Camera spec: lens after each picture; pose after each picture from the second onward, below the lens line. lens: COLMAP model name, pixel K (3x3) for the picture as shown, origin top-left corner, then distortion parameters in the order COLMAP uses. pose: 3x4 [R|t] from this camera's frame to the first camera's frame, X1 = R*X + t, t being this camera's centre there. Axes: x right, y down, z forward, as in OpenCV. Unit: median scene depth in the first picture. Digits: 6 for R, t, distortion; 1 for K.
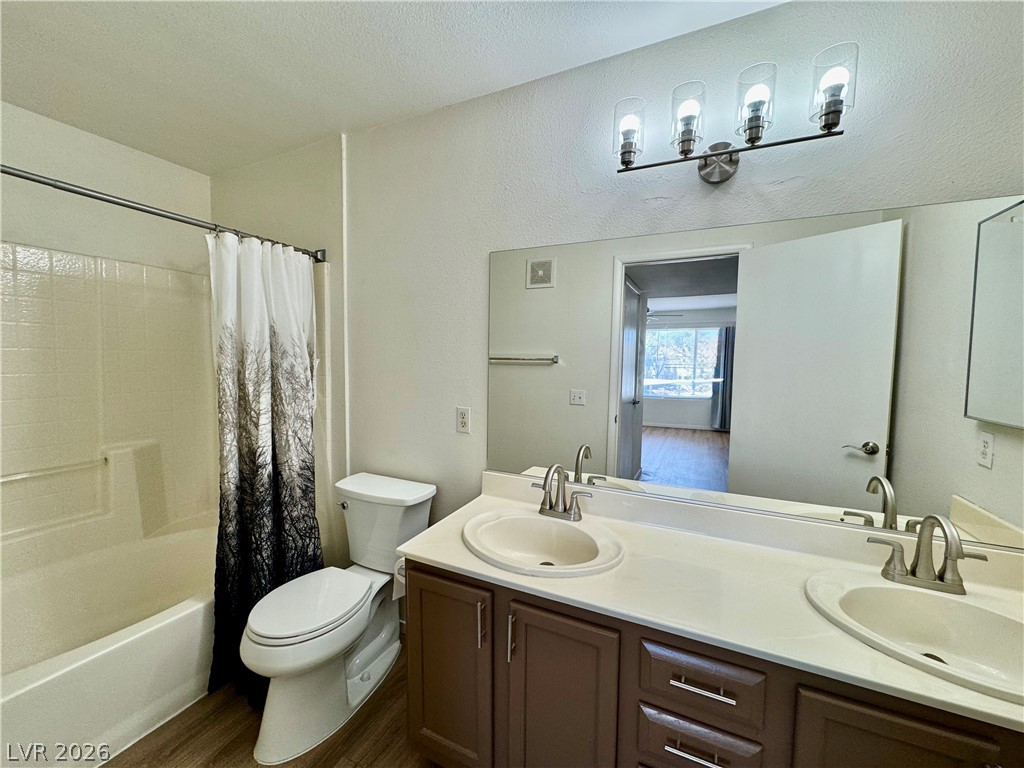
lens RADIAL K [[379.7, 0, 500.6], [0, 379.7, 386.2], [0, 0, 1]] dist [-0.012954, 0.000036]
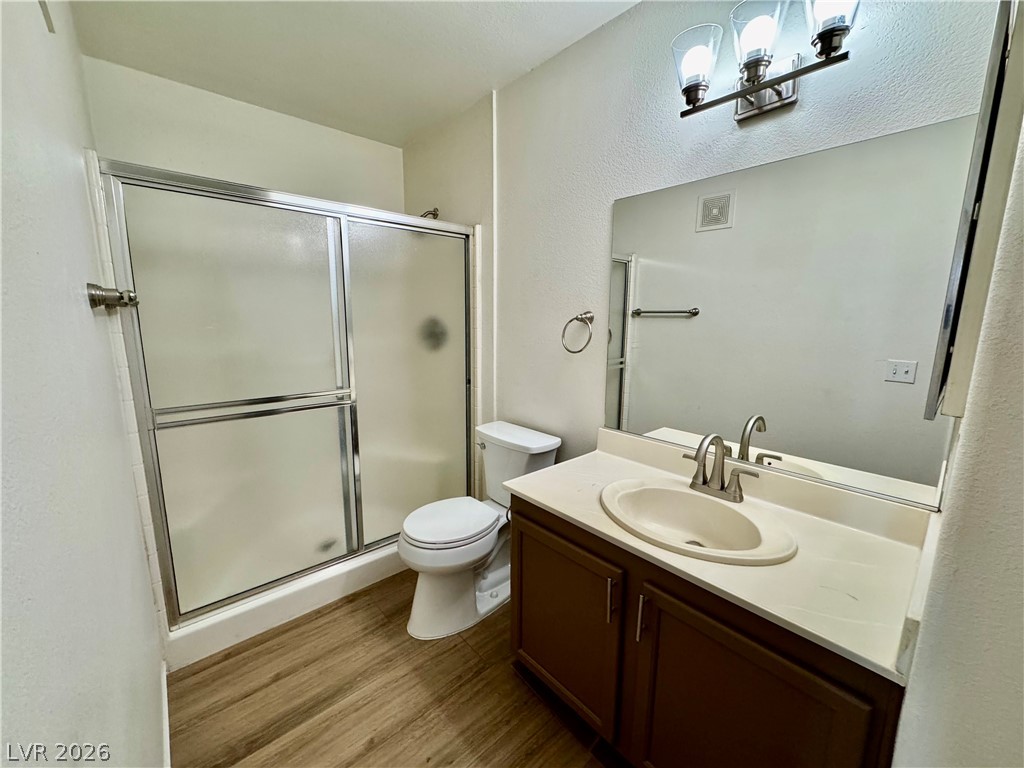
lens RADIAL K [[406.6, 0, 513.6], [0, 406.6, 382.6], [0, 0, 1]] dist [-0.000666, -0.000181]
pose [[0.918498, 0.055174, -0.391558, 0.137586], [-0.019926, 0.995418, 0.093521, 0.007282], [0.394924, -0.078097, 0.915389, -0.062053]]
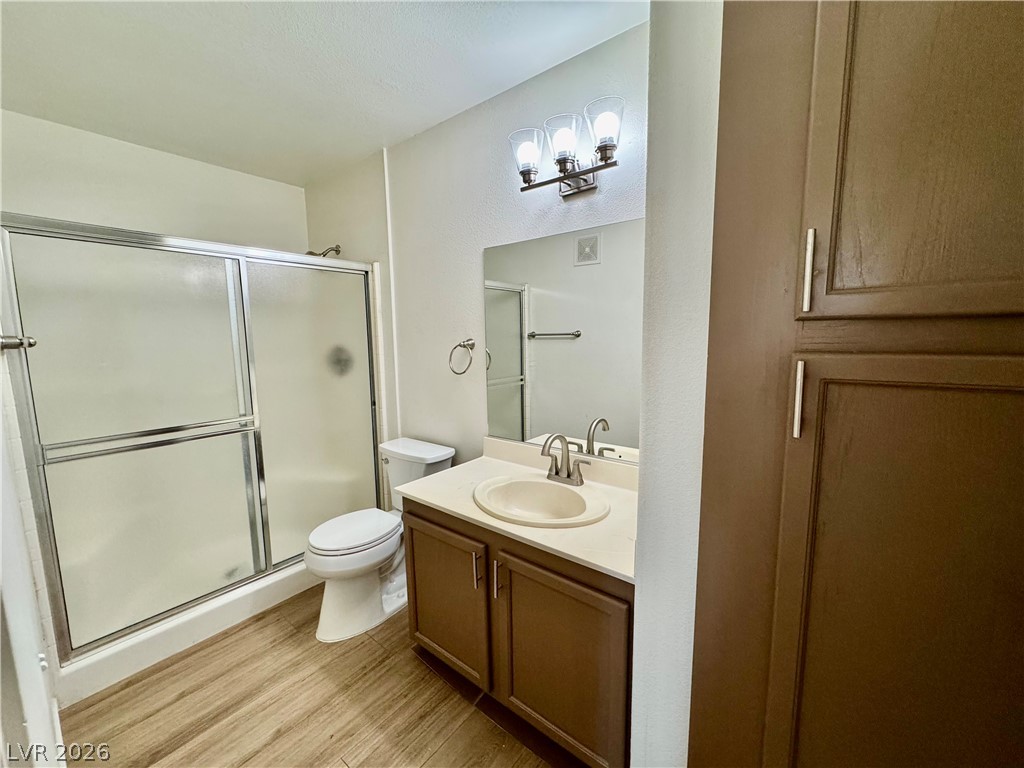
lens RADIAL K [[406.6, 0, 512.7], [0, 406.6, 384.1], [0, 0, 1]] dist [-0.000666, -0.000181]
pose [[0.972068, -0.002208, -0.234690, 0.291560], [0.014509, 0.998608, 0.050701, -0.003026], [0.234252, -0.052690, 0.970747, -0.179540]]
